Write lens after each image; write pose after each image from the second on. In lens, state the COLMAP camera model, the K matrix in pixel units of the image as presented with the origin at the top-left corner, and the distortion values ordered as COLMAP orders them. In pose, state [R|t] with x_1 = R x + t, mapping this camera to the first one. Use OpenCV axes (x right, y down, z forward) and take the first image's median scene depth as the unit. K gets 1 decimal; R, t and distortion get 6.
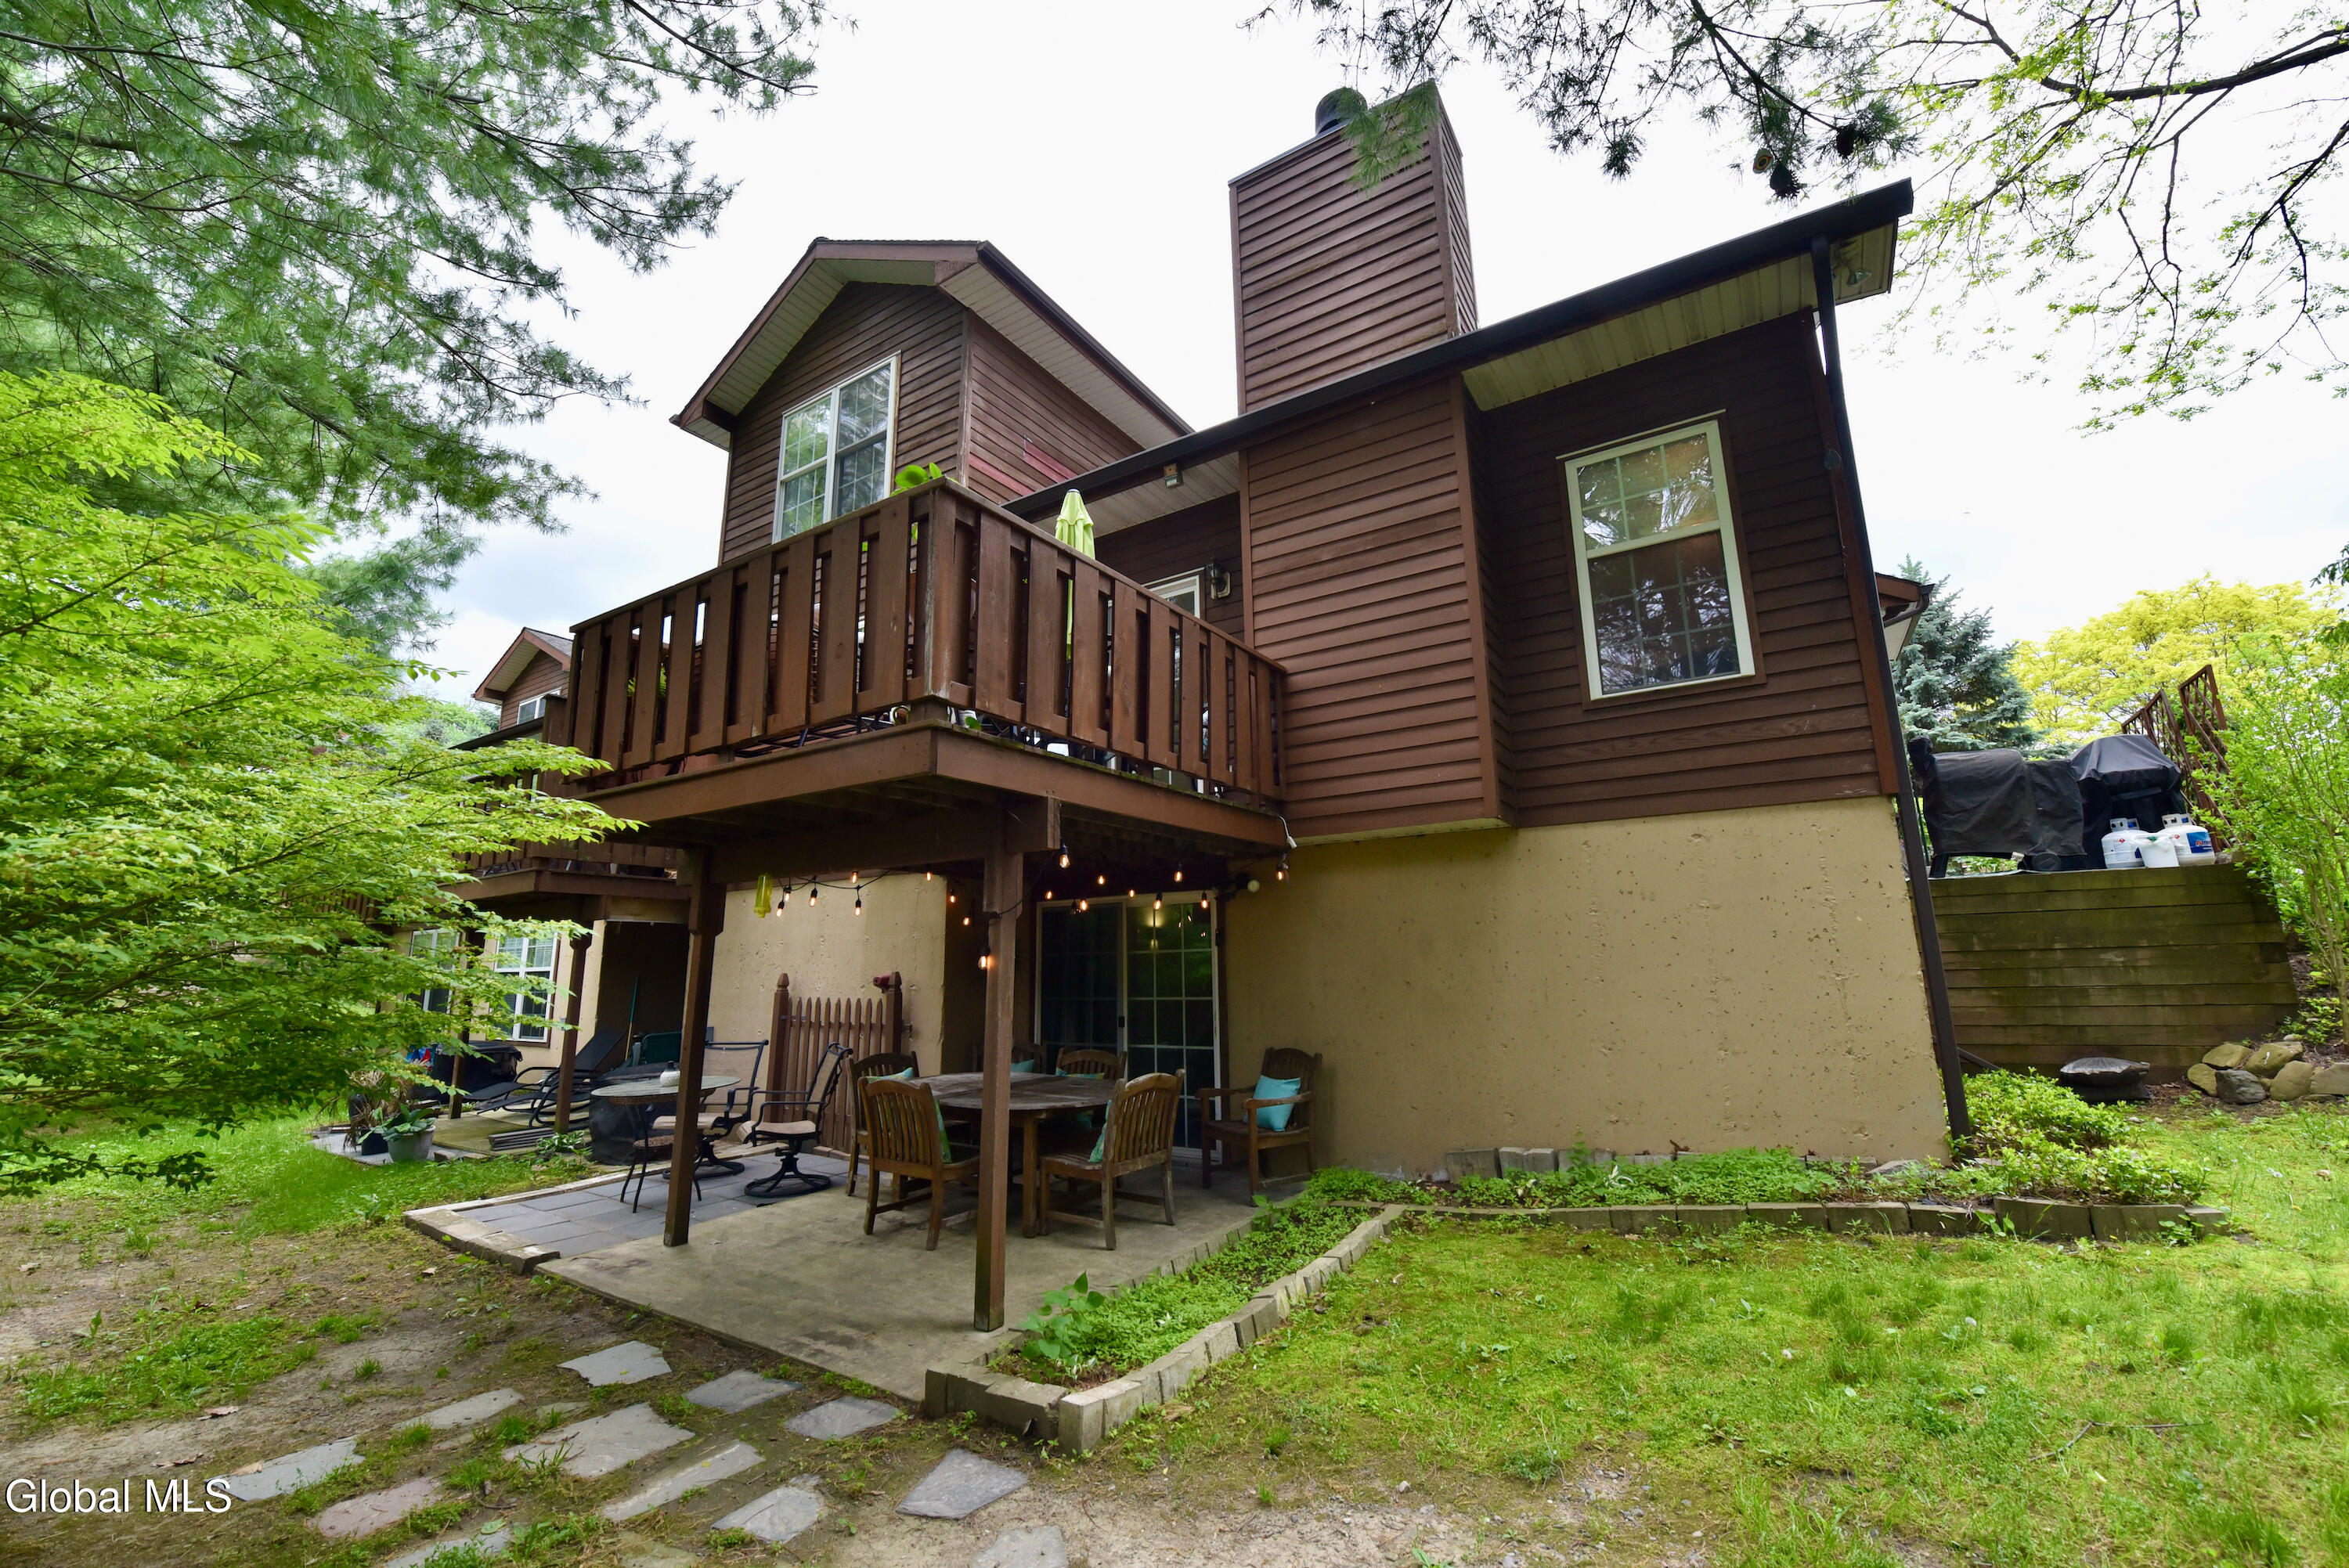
lens RADIAL K [[938.9, 0, 1179.0], [0, 938.9, 786.9], [0, 0, 1]] dist [-0.013281, -0.003497]
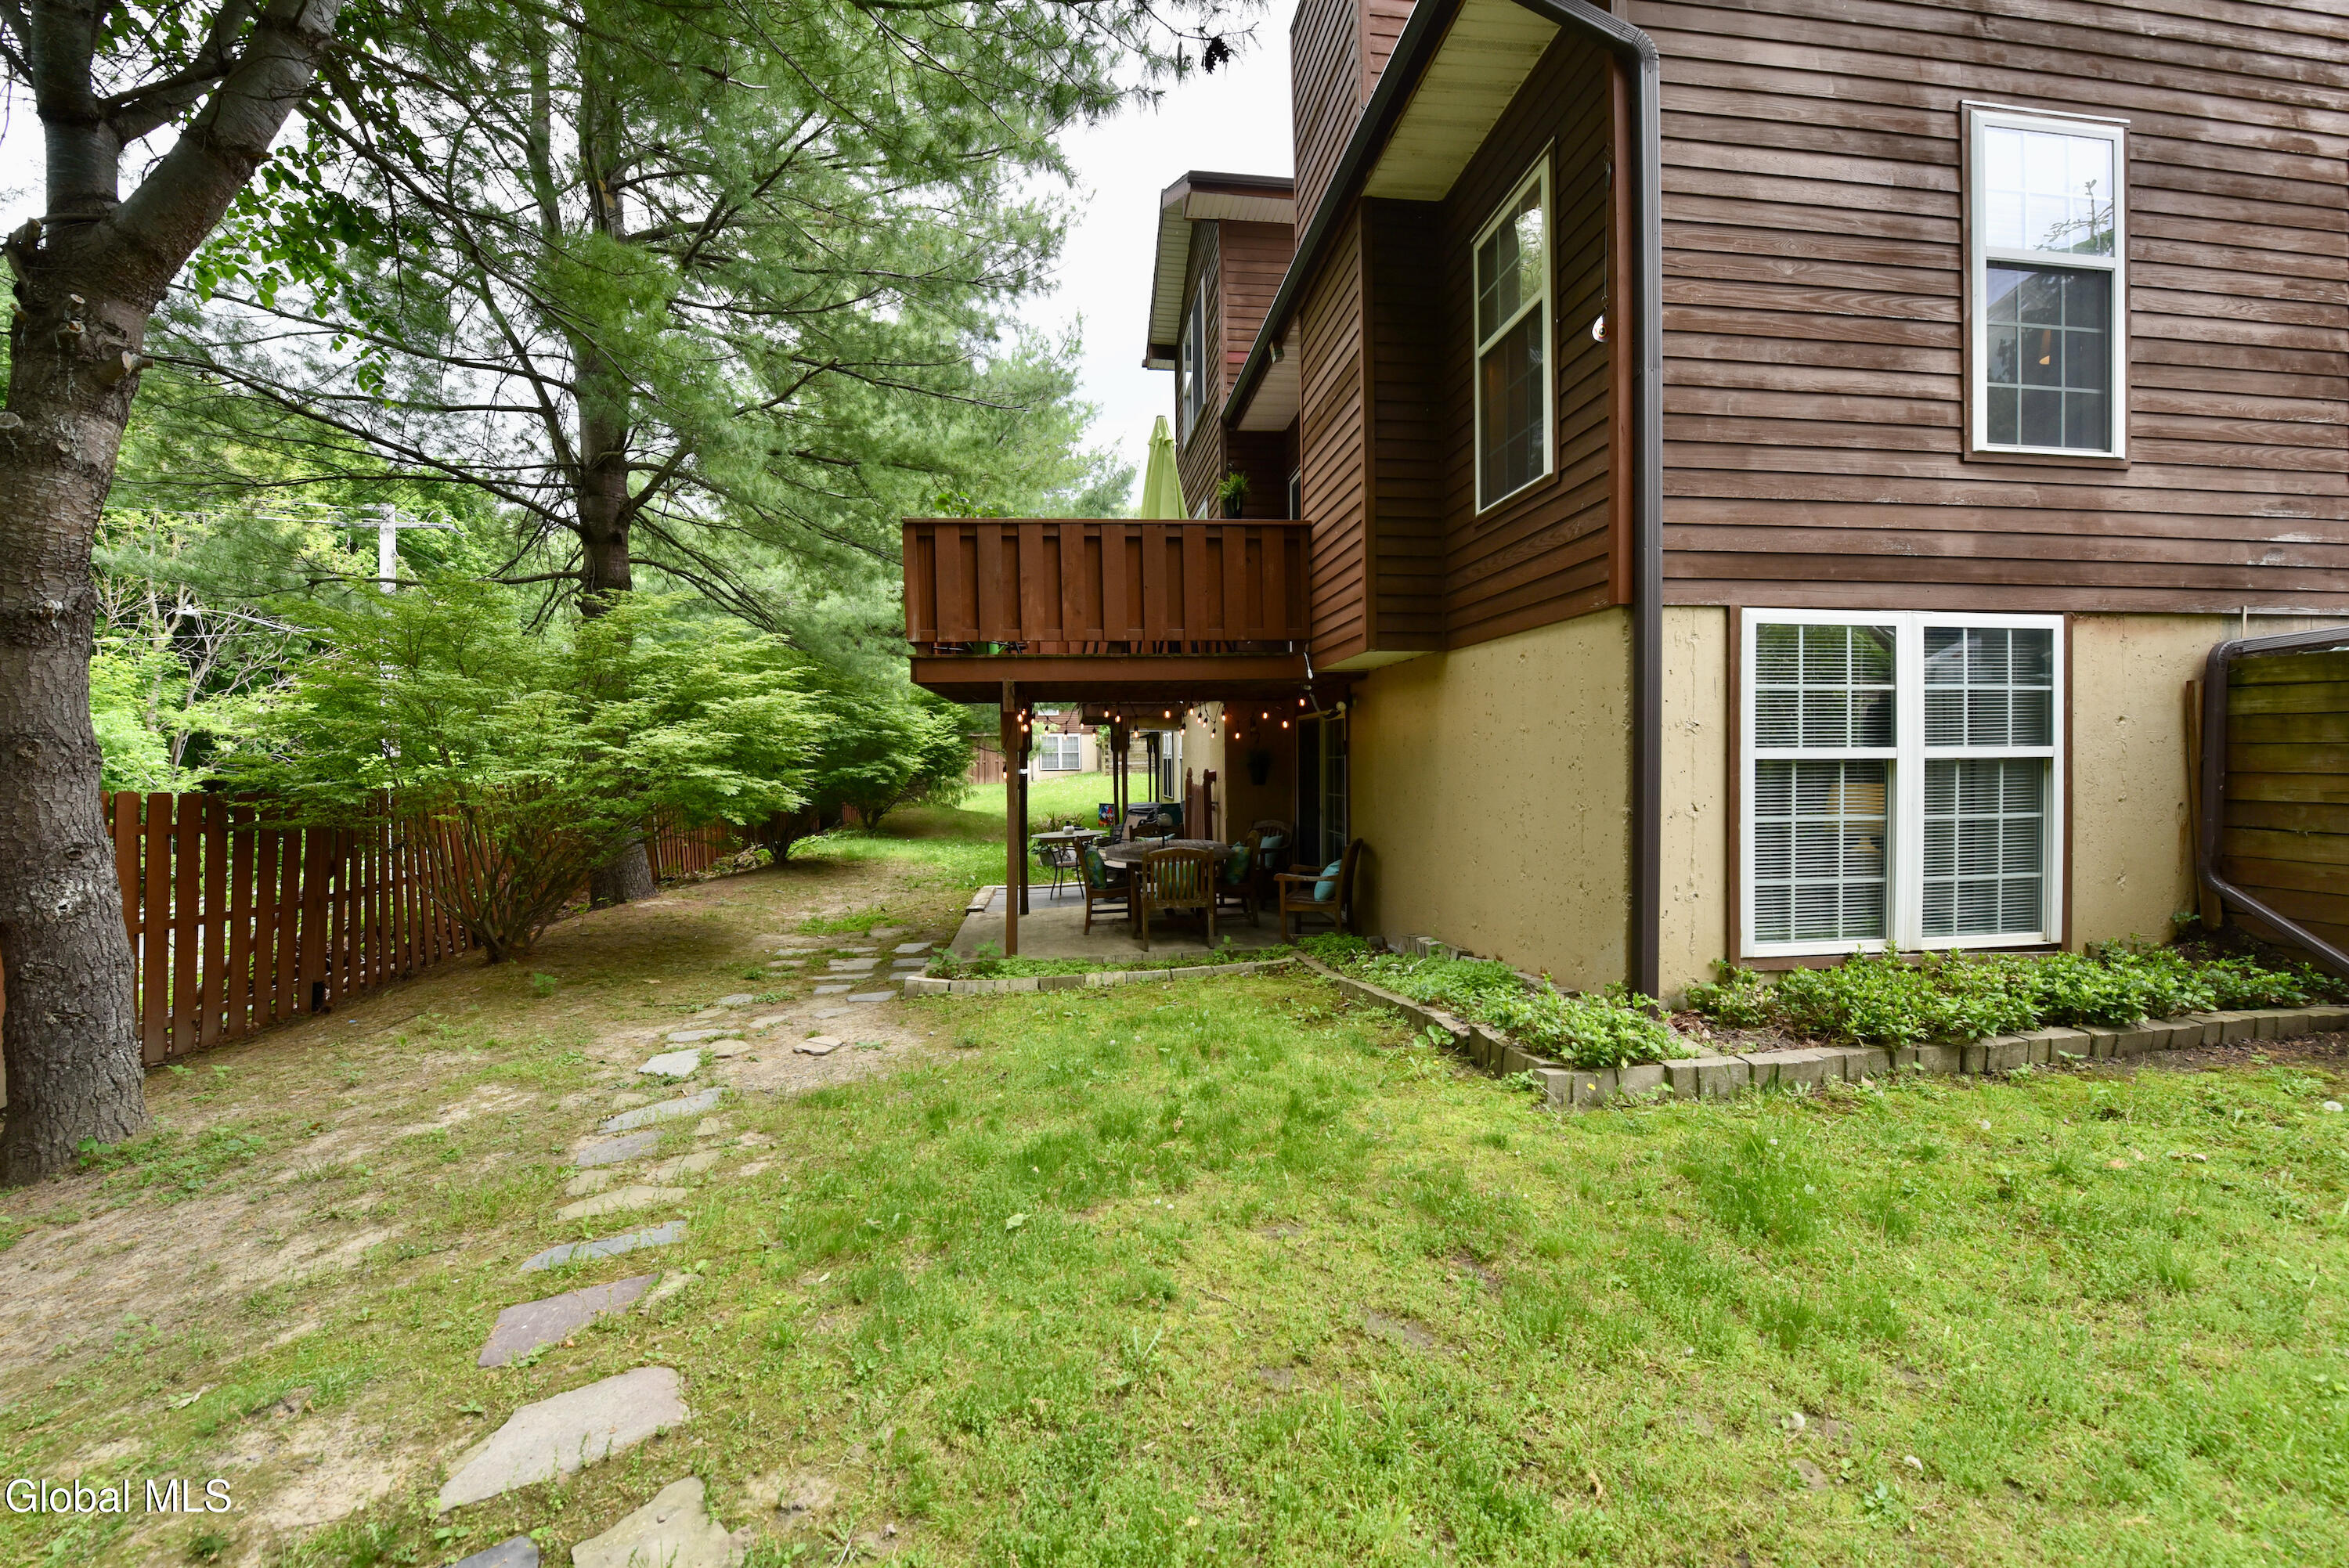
lens RADIAL K [[938.9, 0, 1179.0], [0, 938.9, 786.9], [0, 0, 1]] dist [-0.013281, -0.003497]
pose [[0.652412, 0.029937, -0.757273, 1.066184], [0.147043, 0.975231, 0.165236, -0.028740], [0.743462, -0.219154, 0.631851, 0.102448]]
